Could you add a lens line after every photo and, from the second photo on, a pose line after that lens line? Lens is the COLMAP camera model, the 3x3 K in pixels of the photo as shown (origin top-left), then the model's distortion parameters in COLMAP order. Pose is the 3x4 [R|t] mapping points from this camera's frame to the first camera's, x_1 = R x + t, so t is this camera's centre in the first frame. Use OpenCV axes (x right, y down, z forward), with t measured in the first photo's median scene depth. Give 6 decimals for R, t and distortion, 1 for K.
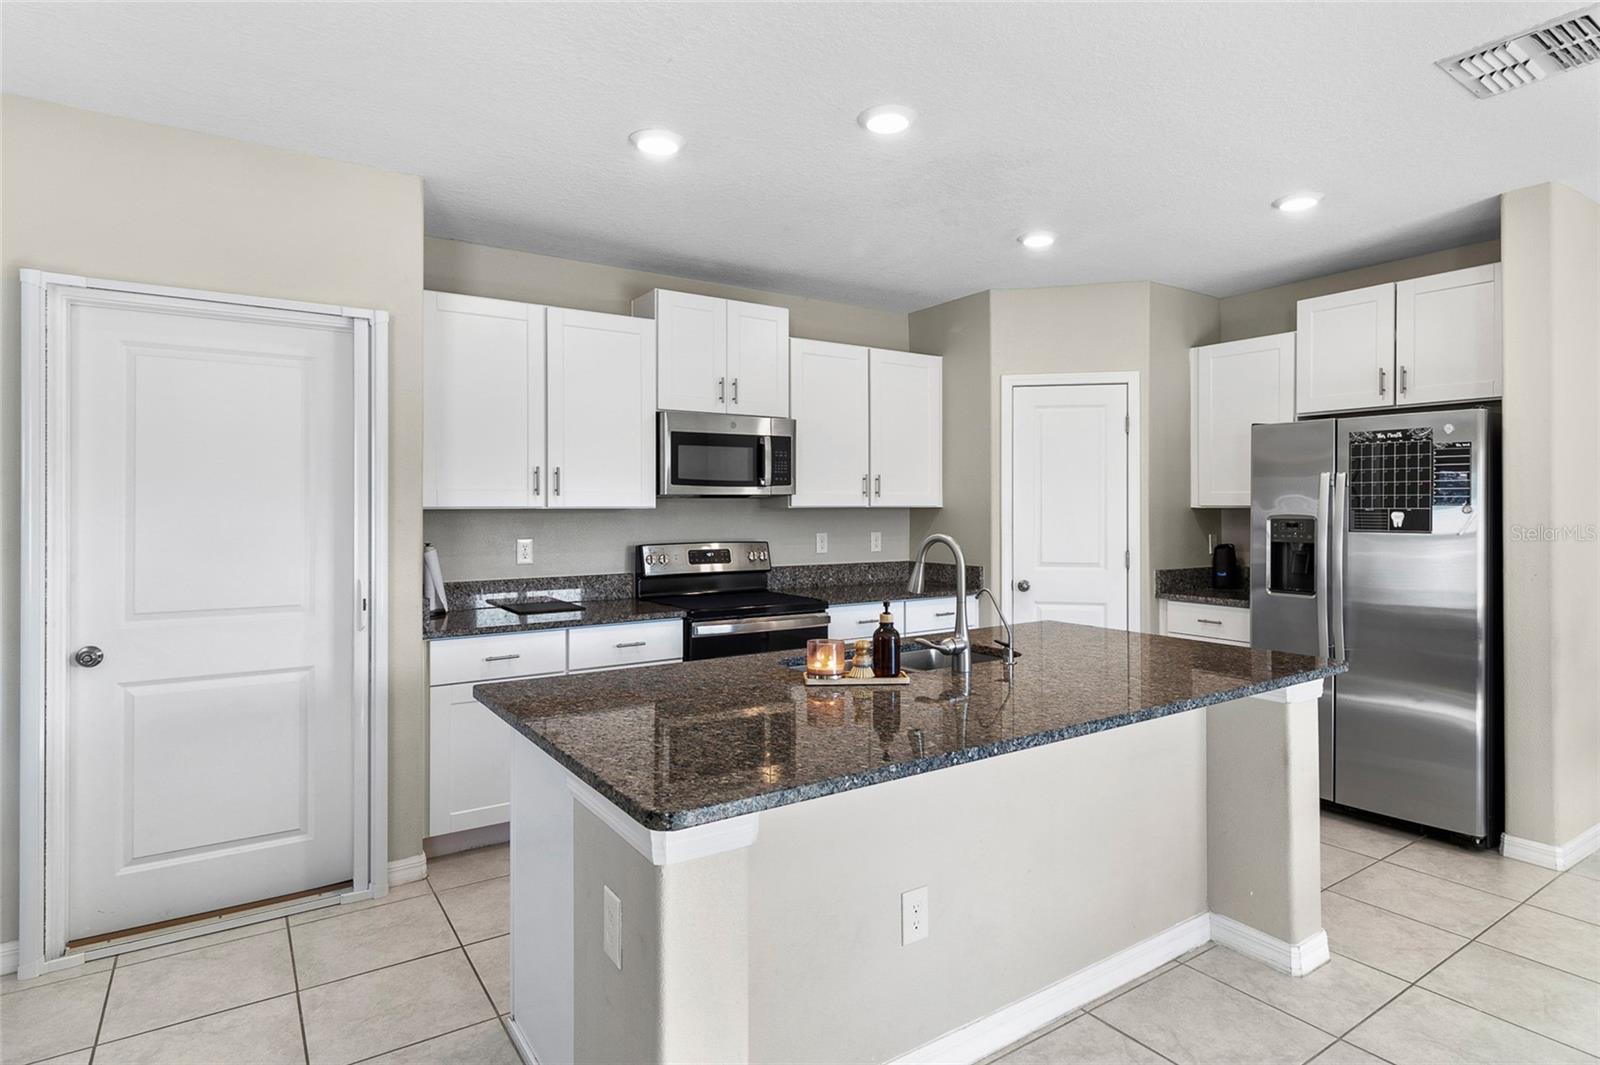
lens RADIAL K [[853.5, 0, 802.0], [0, 853.5, 503.0], [0, 0, 1]] dist [0.005351, 0.000366]
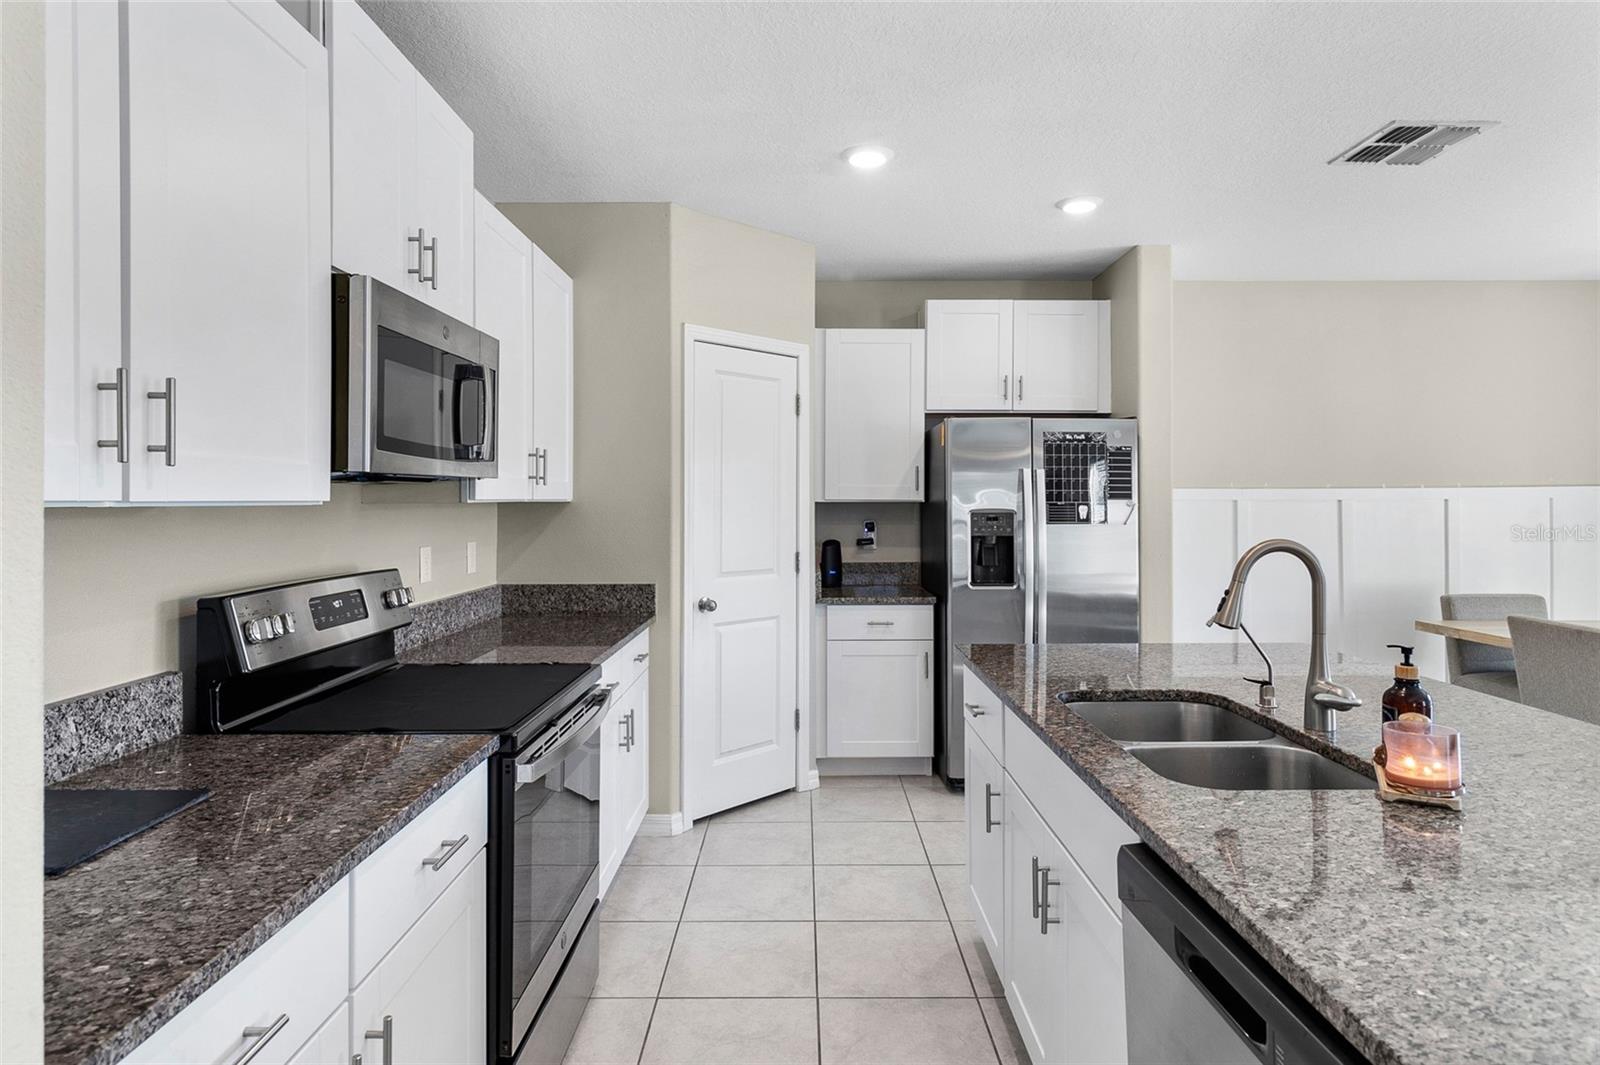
lens RADIAL K [[881.4, 0, 821.3], [0, 881.4, 500.3], [0, 0, 1]] dist [-0.002800, -0.000891]
pose [[0.541597, 0.000291, 0.840638, -0.419970], [-0.004014, 0.999989, 0.002239, 0.002384], [-0.840629, -0.004587, 0.541593, 0.597690]]
